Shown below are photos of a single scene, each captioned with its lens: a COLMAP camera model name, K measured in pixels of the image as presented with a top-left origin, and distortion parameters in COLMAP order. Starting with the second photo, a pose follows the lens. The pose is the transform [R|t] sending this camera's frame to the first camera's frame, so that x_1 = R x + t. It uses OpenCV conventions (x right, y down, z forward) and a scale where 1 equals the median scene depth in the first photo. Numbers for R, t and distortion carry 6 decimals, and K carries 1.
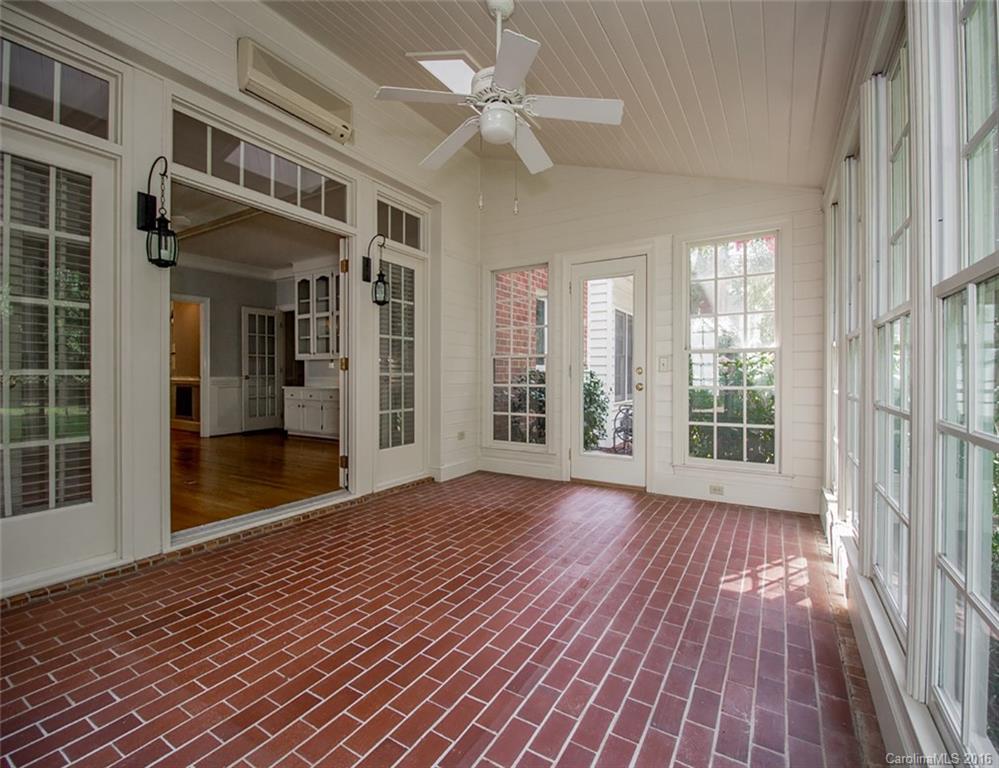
lens RADIAL K [[464.8, 0, 500.6], [0, 464.8, 379.1], [0, 0, 1]] dist [-0.000252, -0.000148]
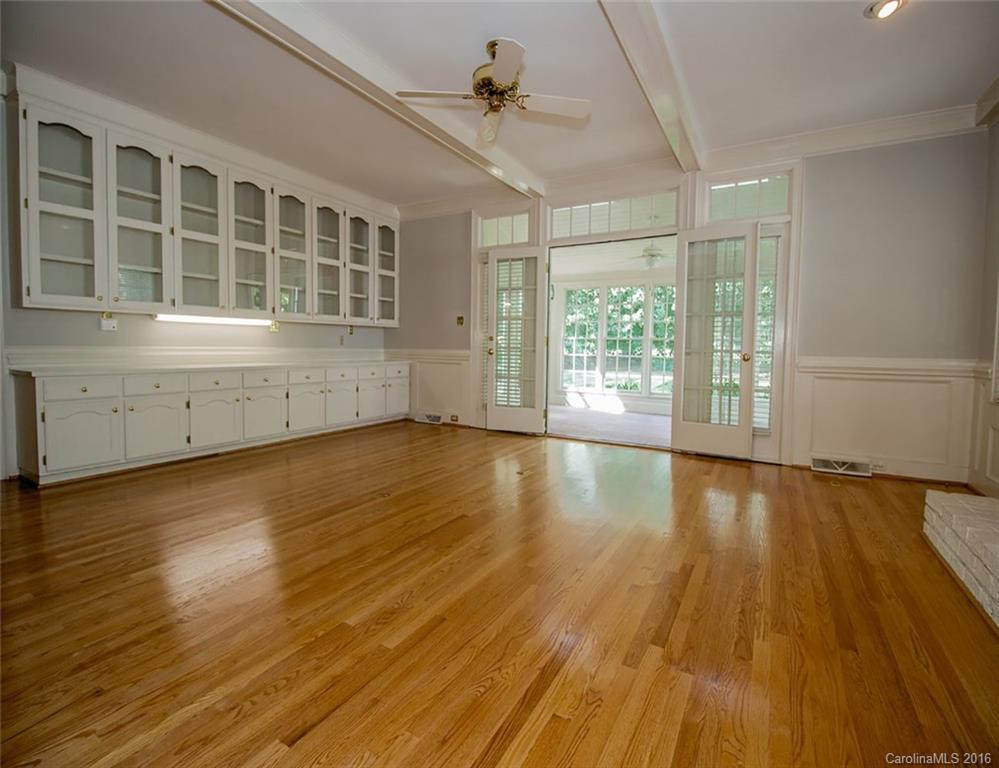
lens RADIAL K [[464.8, 0, 503.7], [0, 464.8, 377.3], [0, 0, 1]] dist [-0.000252, -0.000148]
pose [[-0.022736, -0.060675, 0.997899, -0.992557], [-0.008451, 0.998133, 0.060497, -0.005750], [-0.999706, -0.007058, -0.023207, 0.662970]]
